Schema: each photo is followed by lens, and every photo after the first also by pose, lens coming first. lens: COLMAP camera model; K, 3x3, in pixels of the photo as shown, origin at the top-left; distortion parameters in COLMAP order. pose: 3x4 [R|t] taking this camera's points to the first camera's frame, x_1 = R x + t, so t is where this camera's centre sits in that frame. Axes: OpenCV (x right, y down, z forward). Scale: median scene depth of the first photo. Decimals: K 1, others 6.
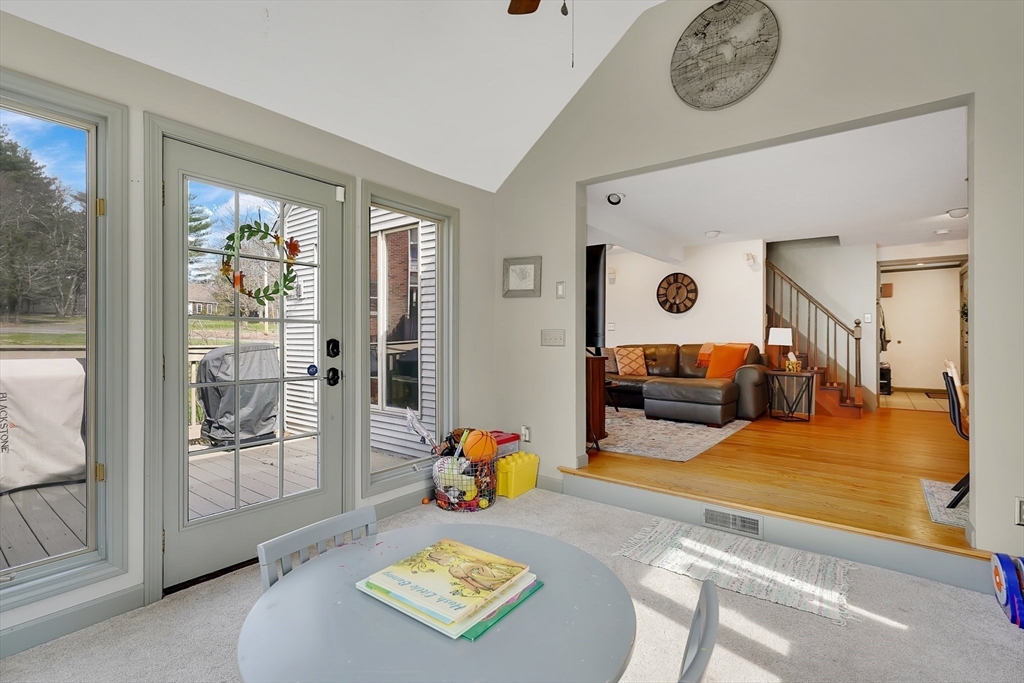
lens RADIAL K [[469.4, 0, 518.8], [0, 469.4, 336.4], [0, 0, 1]] dist [-0.011809, 0.004027]
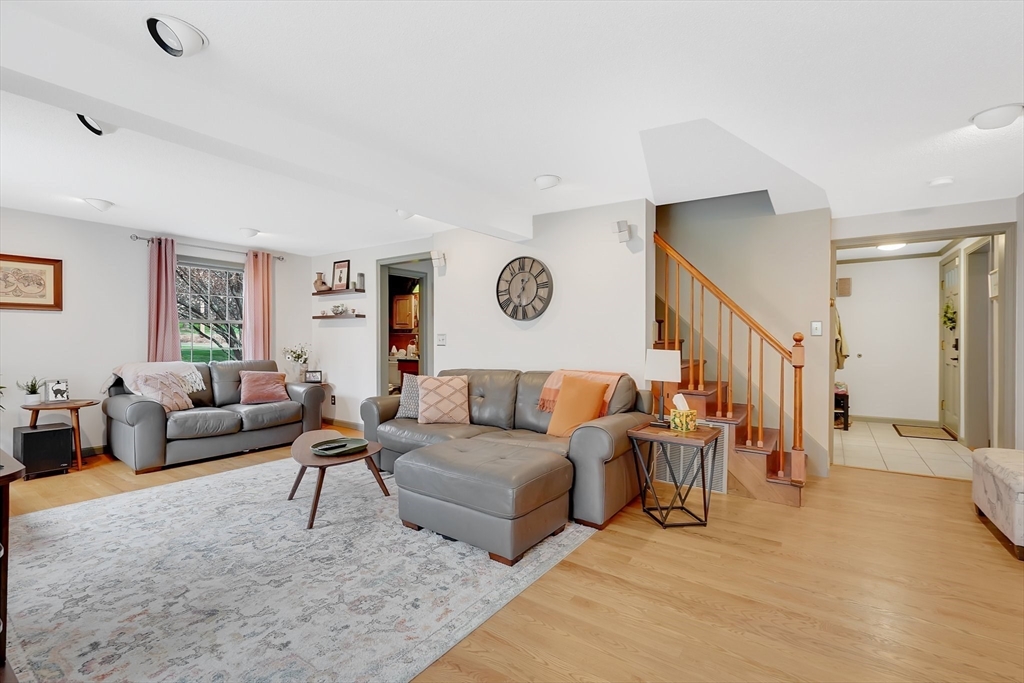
lens RADIAL K [[469.4, 0, 502.5], [0, 469.4, 342.4], [0, 0, 1]] dist [-0.011809, 0.004027]
pose [[0.999157, -0.002842, 0.040951, 0.288807], [0.002253, 0.999893, 0.014435, -0.029469], [-0.040988, -0.014331, 0.999057, 0.374795]]
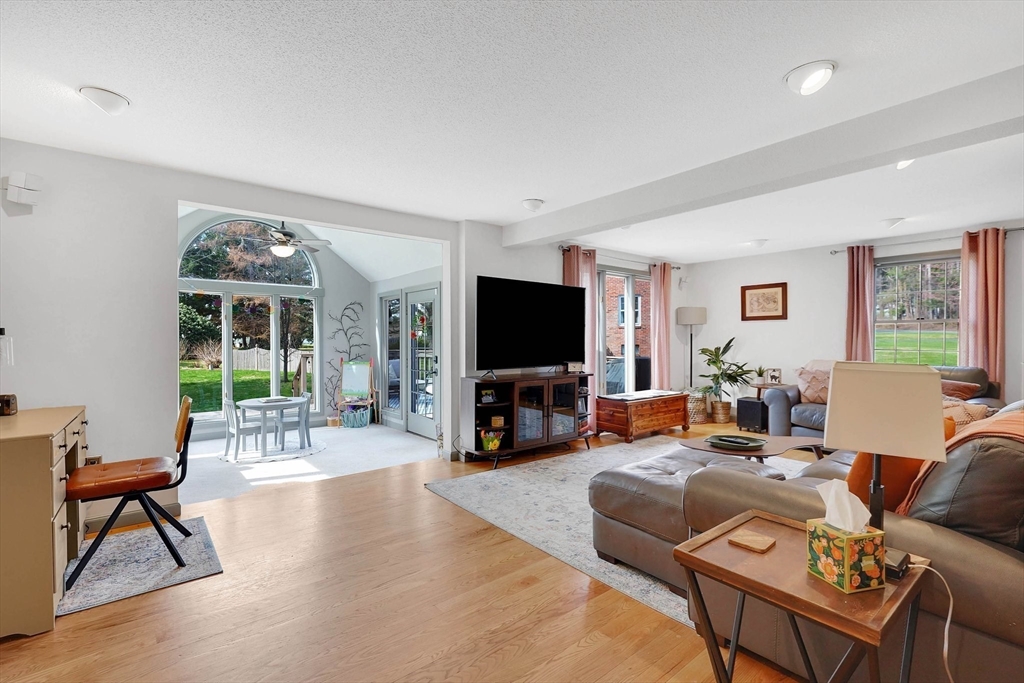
lens RADIAL K [[469.4, 0, 521.5], [0, 469.4, 344.3], [0, 0, 1]] dist [-0.011809, 0.004027]
pose [[-0.228970, 0.005587, -0.973417, 0.822022], [0.002694, 0.999983, 0.005106, -0.021693], [0.973430, -0.001453, -0.228982, 0.888302]]
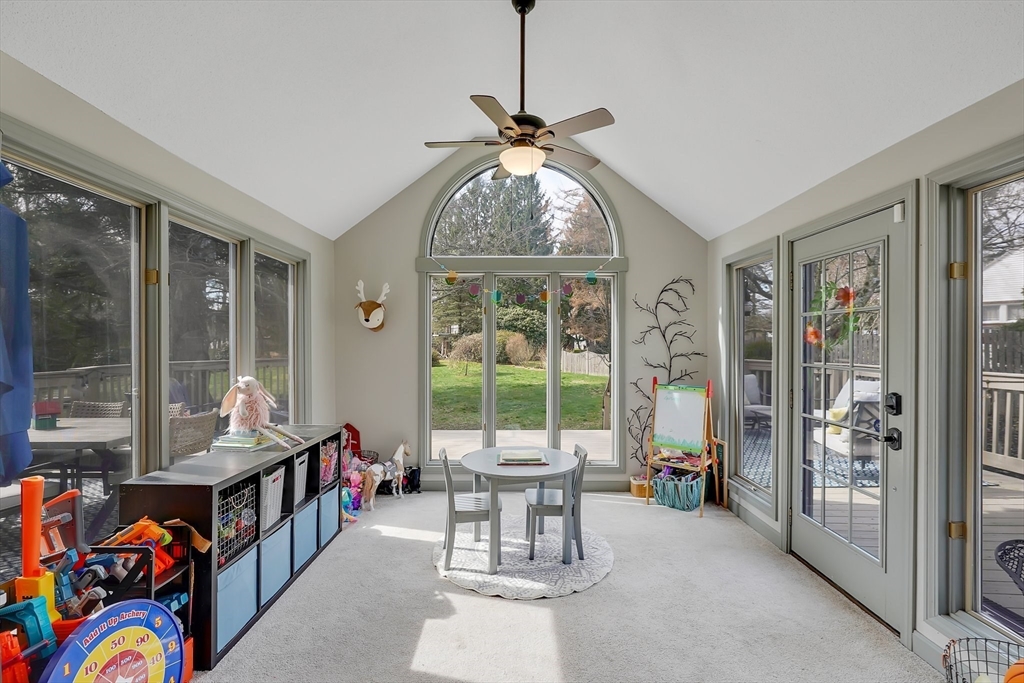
lens RADIAL K [[469.4, 0, 515.1], [0, 469.4, 346.6], [0, 0, 1]] dist [-0.011809, 0.004027]
pose [[-0.803227, 0.000687, -0.595673, 0.562556], [-0.002597, 0.999986, 0.004655, -0.025525], [0.595668, 0.005286, -0.803214, 0.731822]]
